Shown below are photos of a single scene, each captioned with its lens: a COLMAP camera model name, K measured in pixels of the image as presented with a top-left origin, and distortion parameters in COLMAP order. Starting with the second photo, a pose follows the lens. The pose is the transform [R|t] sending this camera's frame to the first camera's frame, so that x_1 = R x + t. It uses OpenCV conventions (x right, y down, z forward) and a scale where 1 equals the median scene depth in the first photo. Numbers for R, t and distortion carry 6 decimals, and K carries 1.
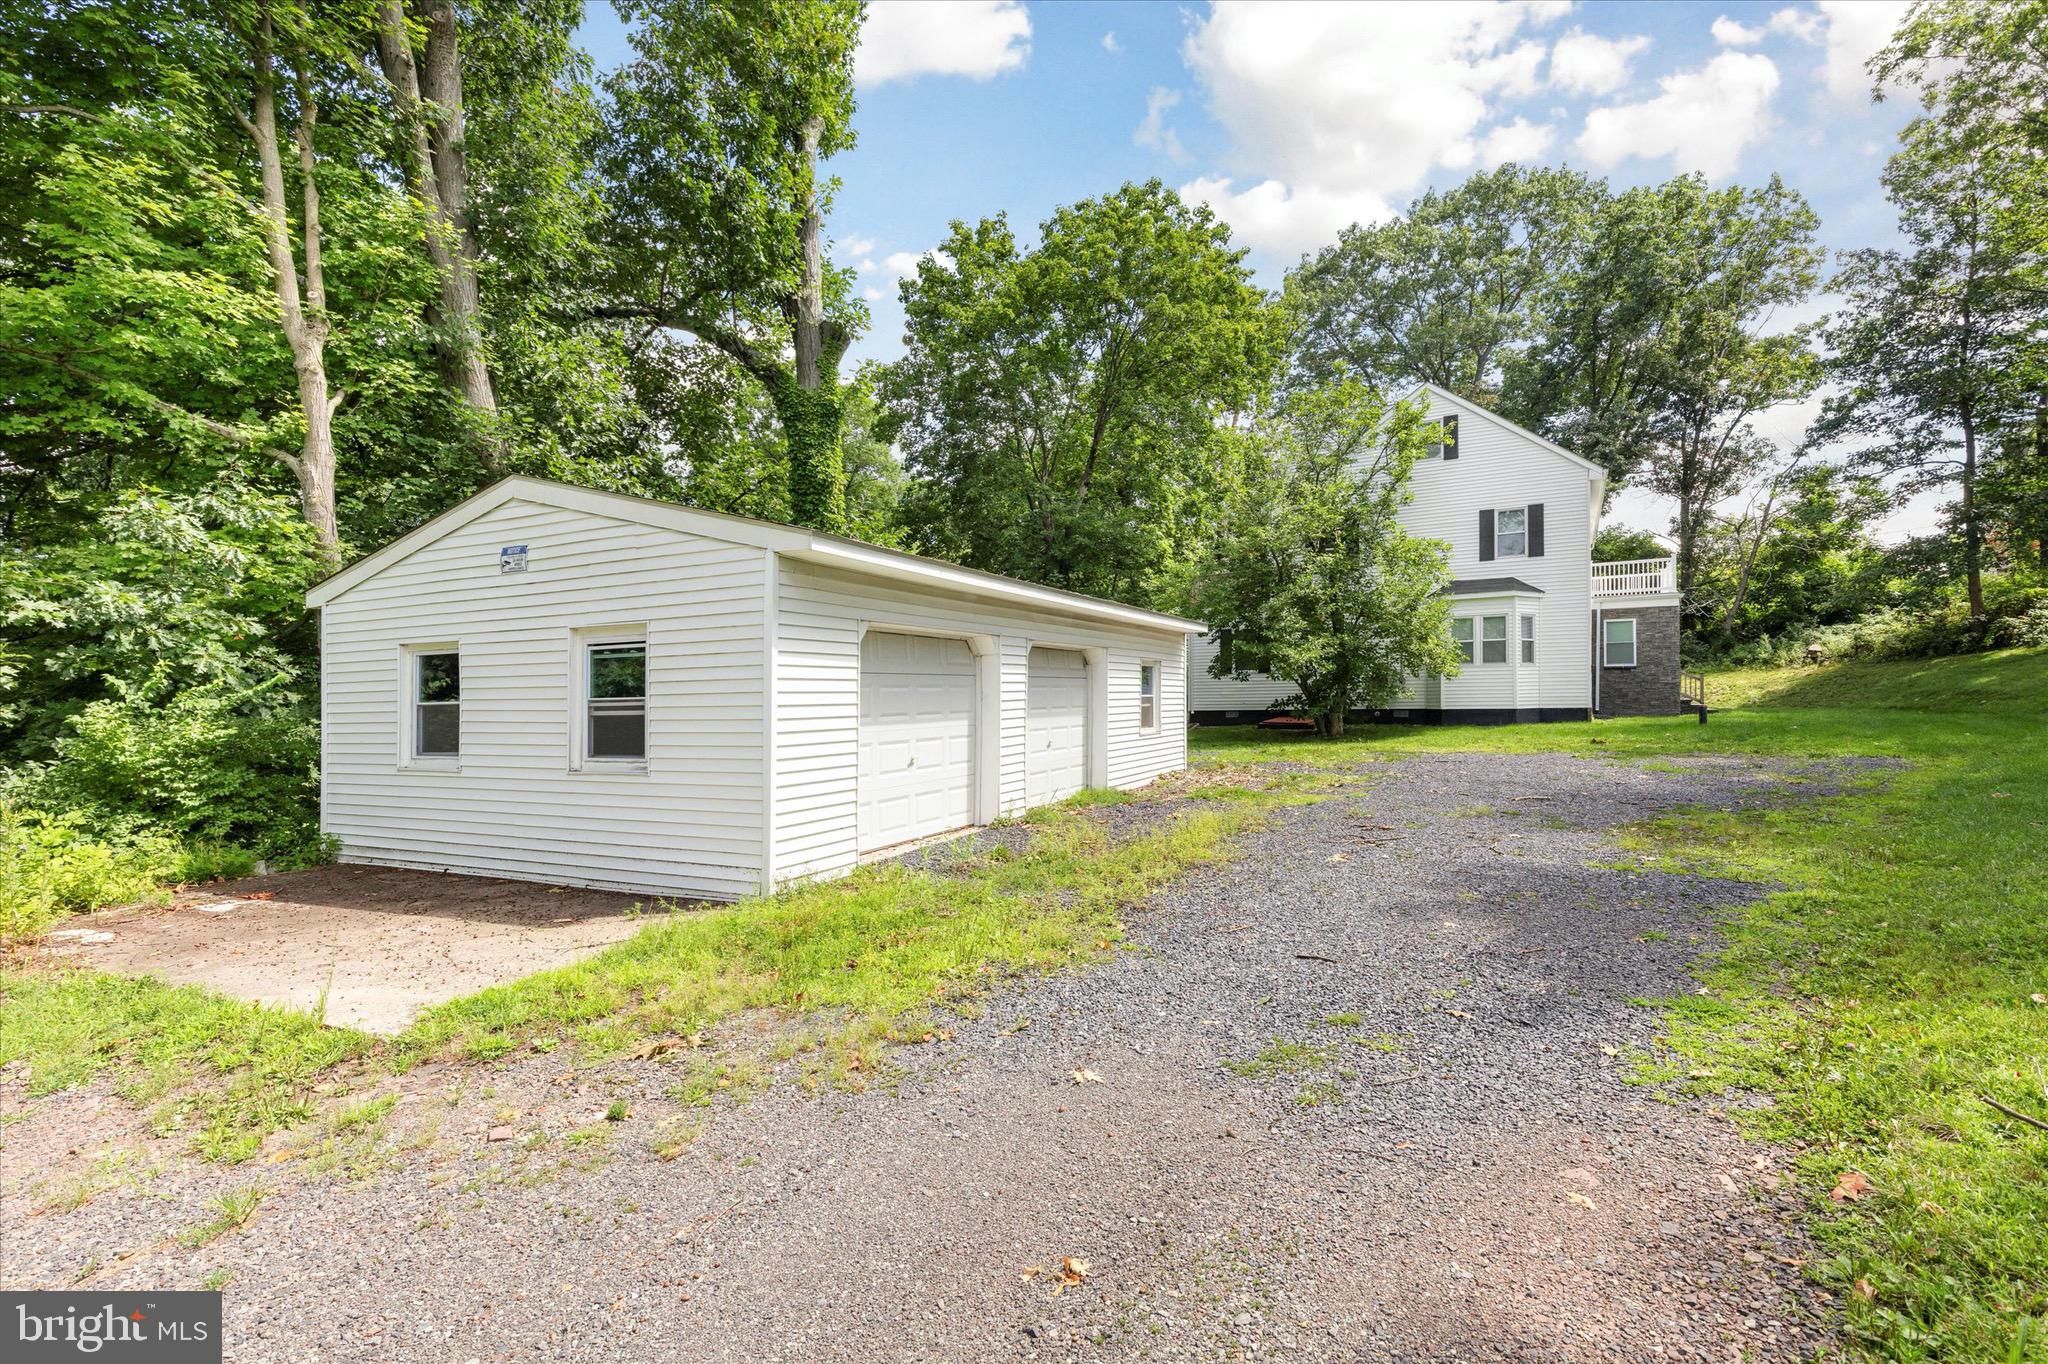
lens RADIAL K [[934.3, 0, 1021.3], [0, 934.3, 697.5], [0, 0, 1]] dist [0.002103, 0.000155]
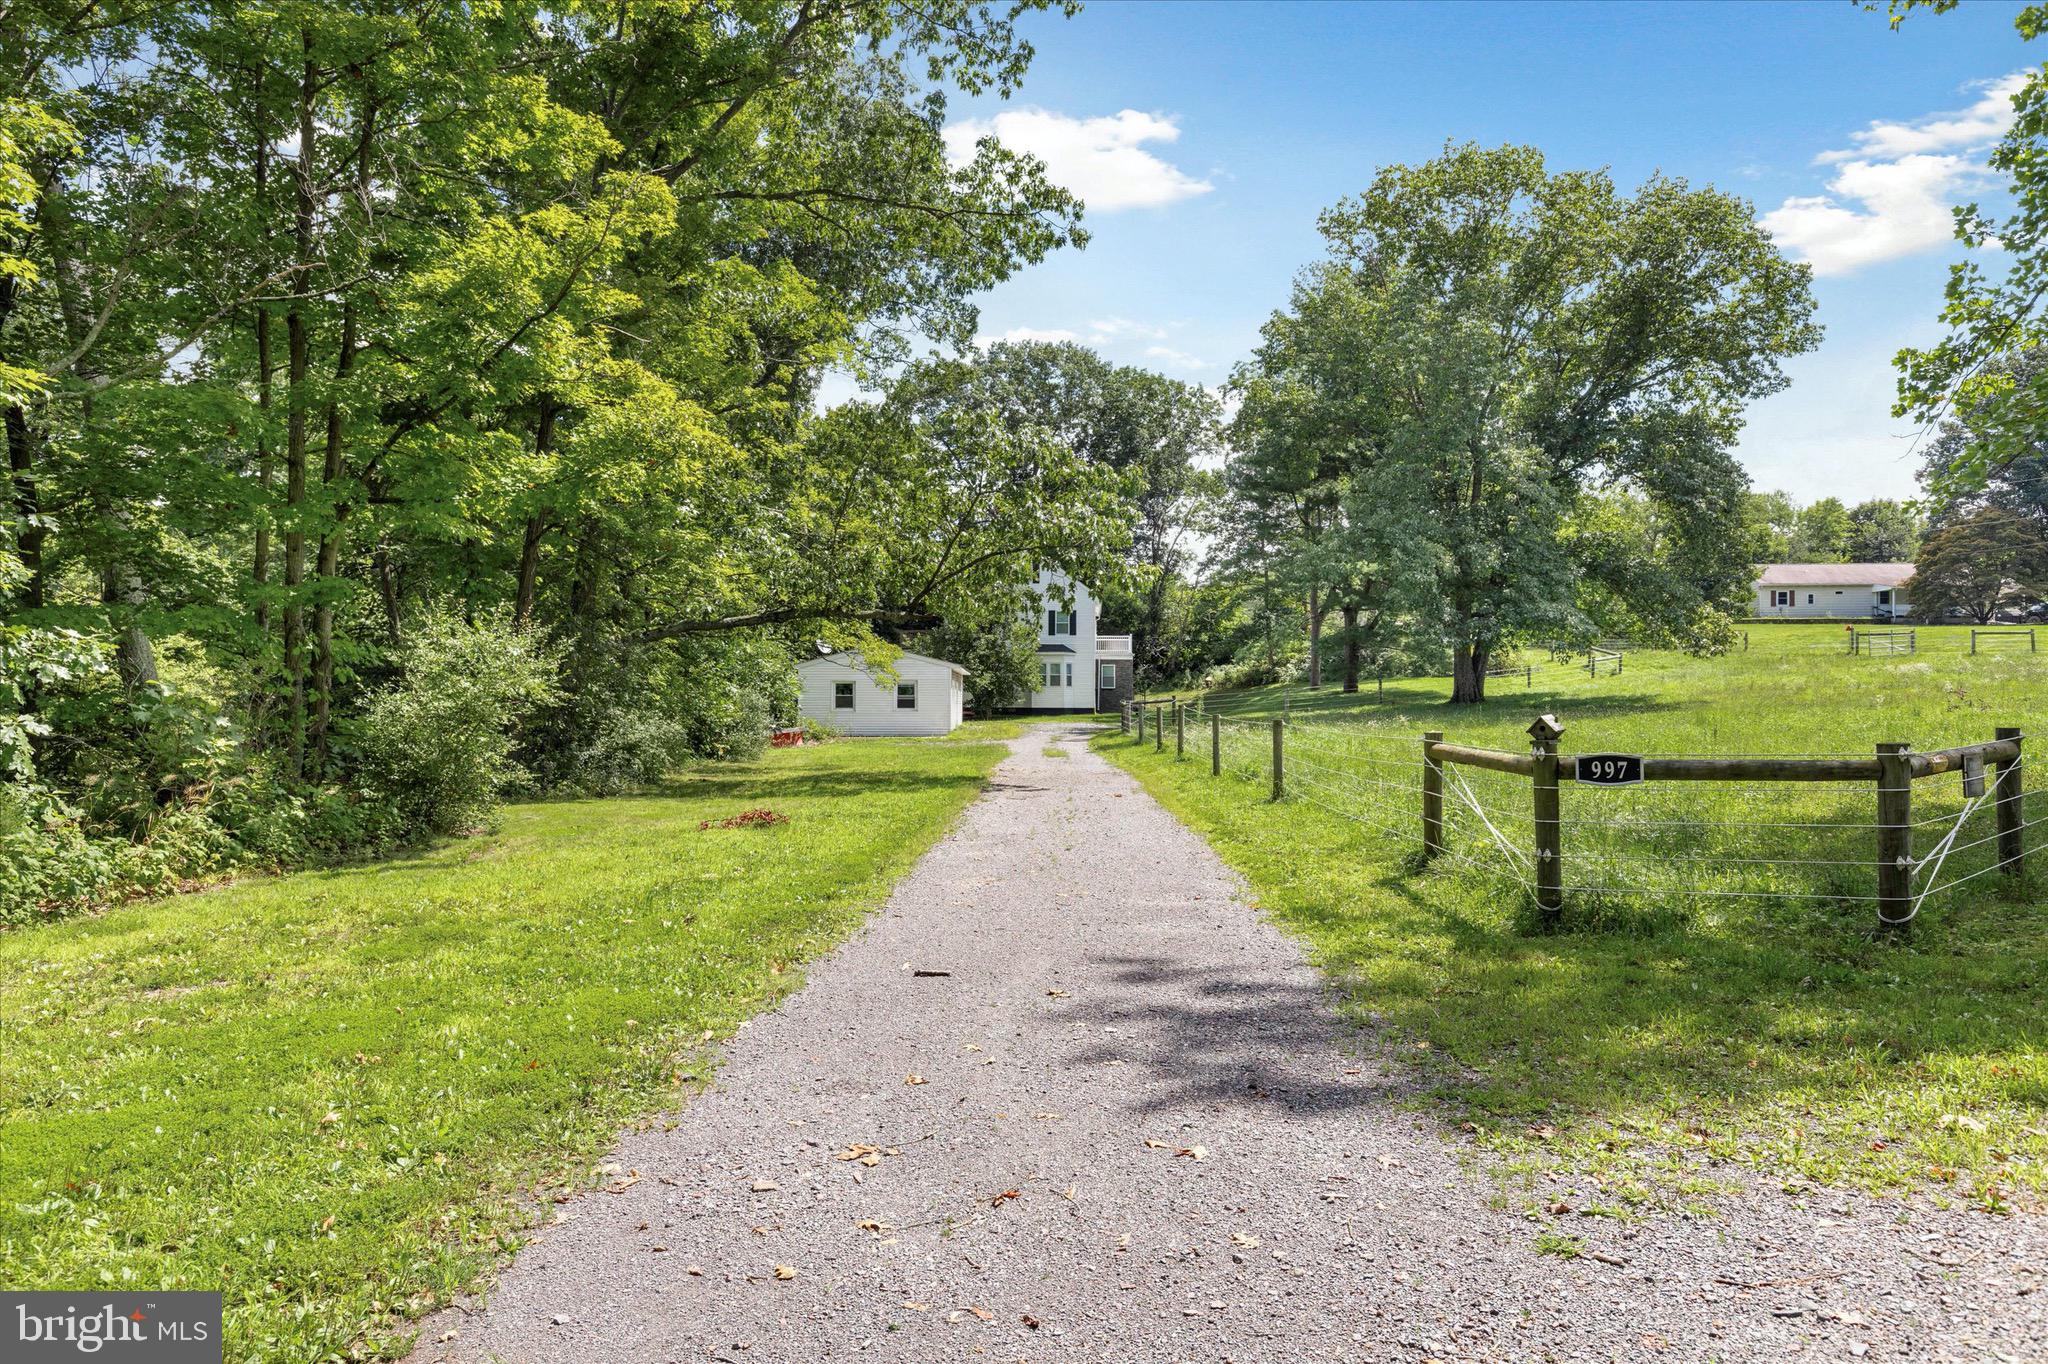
lens RADIAL K [[934.3, 0, 1024.1], [0, 934.3, 686.9], [0, 0, 1]] dist [0.002103, 0.000155]
pose [[0.894782, 0.020683, 0.446023, -0.459546], [-0.011535, 0.999664, -0.023216, 0.012640], [-0.446354, 0.015628, 0.894720, -0.788119]]
